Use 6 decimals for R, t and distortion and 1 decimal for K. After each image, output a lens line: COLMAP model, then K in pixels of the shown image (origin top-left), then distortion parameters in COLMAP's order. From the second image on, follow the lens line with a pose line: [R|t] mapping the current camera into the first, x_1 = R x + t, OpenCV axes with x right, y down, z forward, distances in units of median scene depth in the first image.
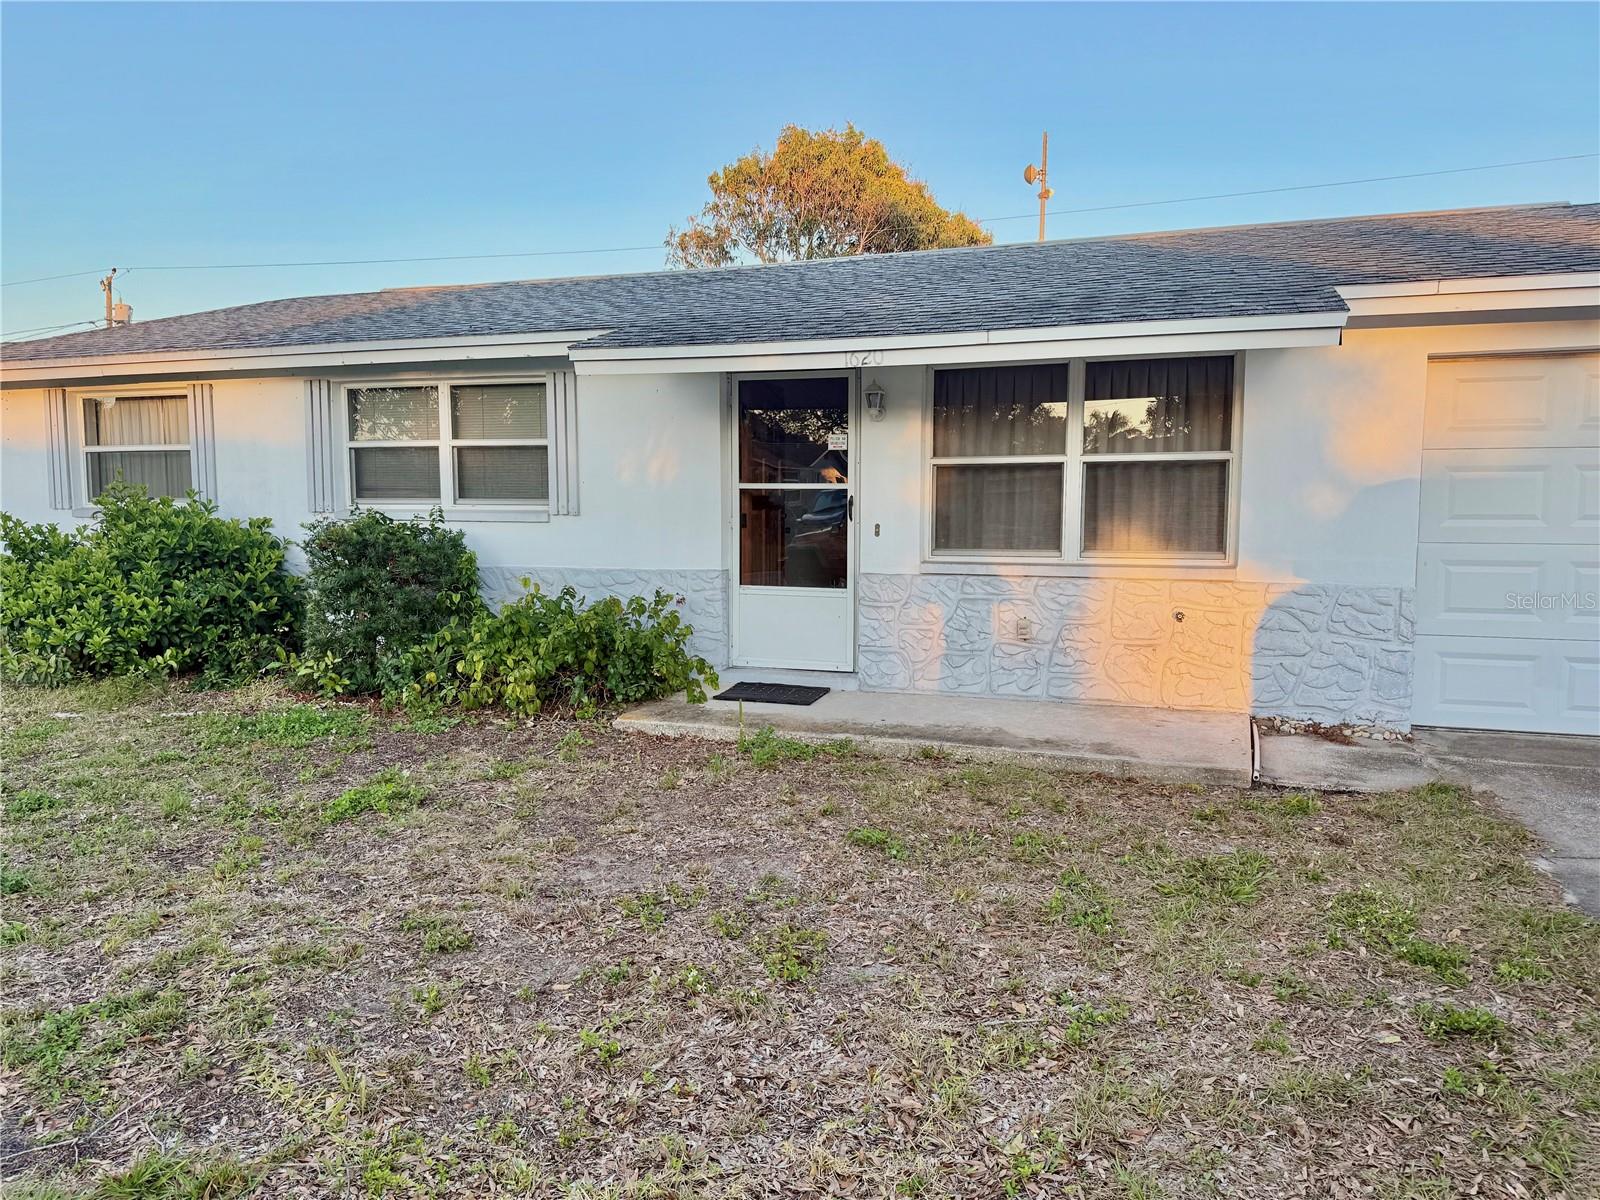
lens RADIAL K [[1120.8, 0, 803.2], [0, 1120.8, 612.8], [0, 0, 1]] dist [0.054696, -0.064328]
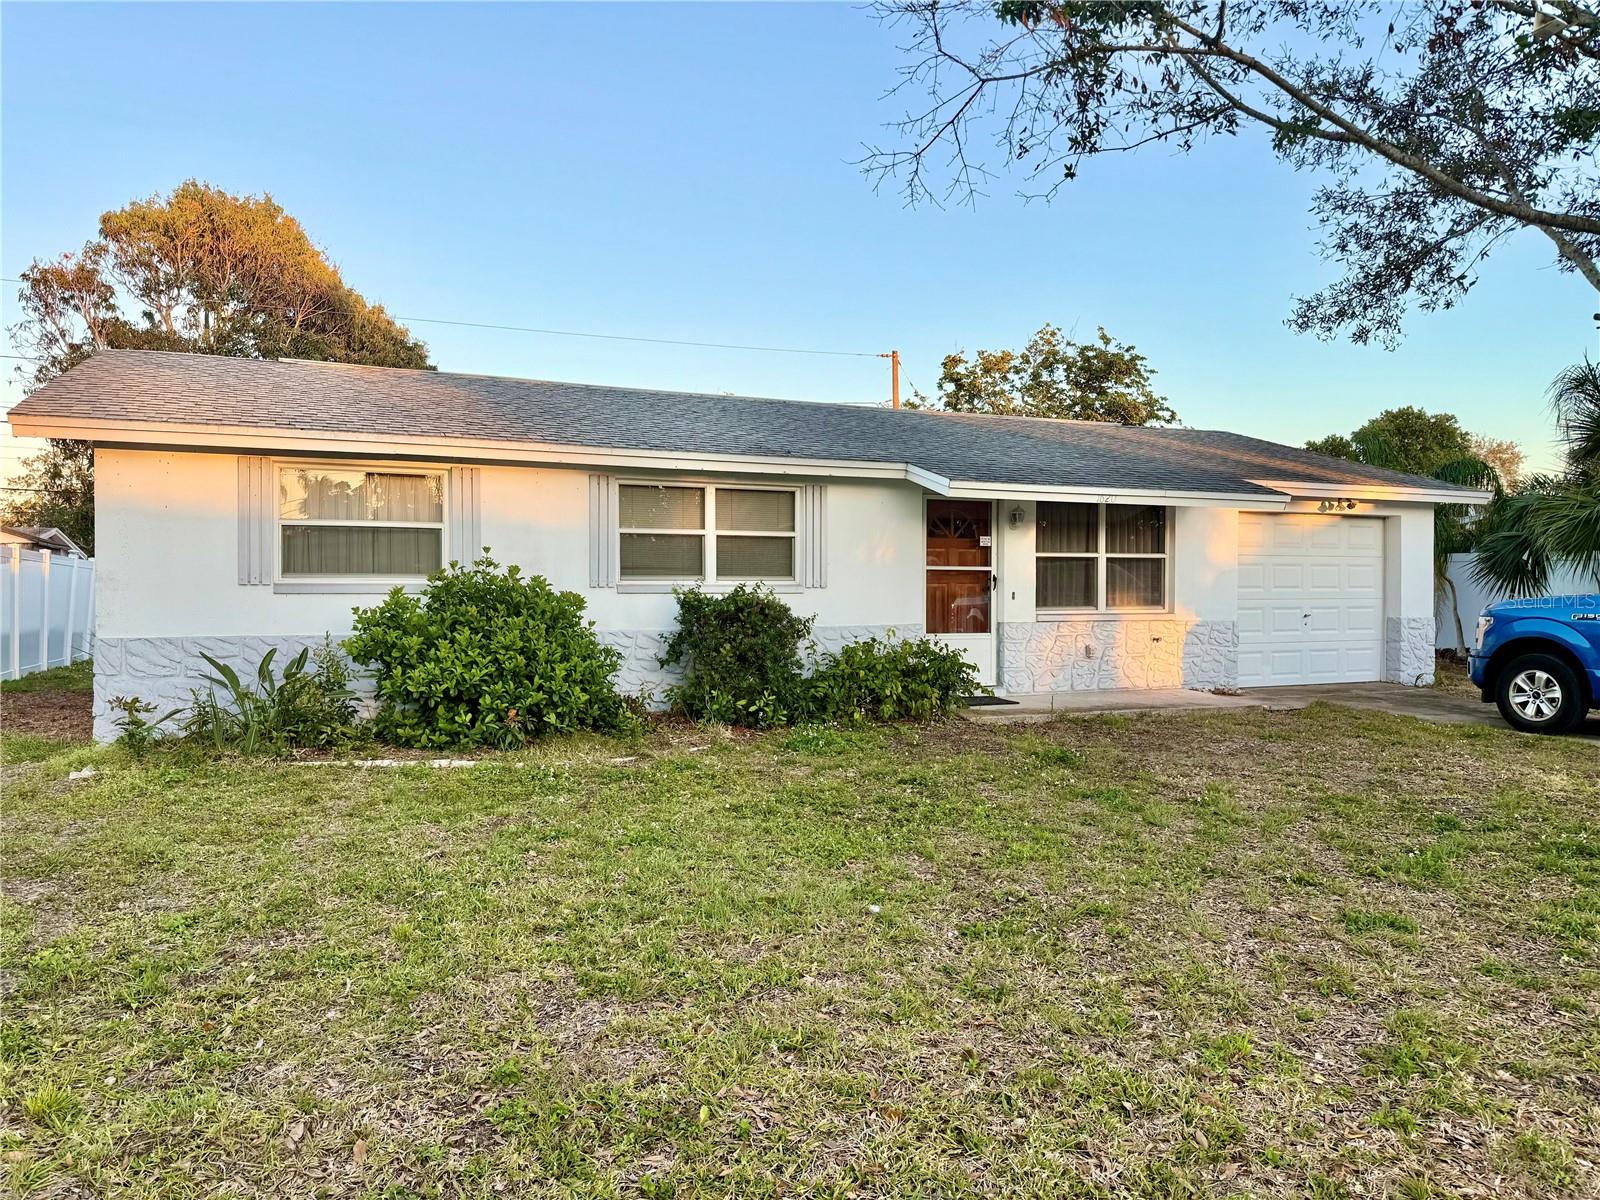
lens RADIAL K [[1120.8, 0, 803.3], [0, 1120.8, 592.6], [0, 0, 1]] dist [0.054696, -0.064328]
pose [[0.726009, -0.003606, 0.687676, -1.294886], [0.064580, 0.995925, -0.062958, 0.005083], [-0.684646, 0.090118, 0.723283, 0.020218]]
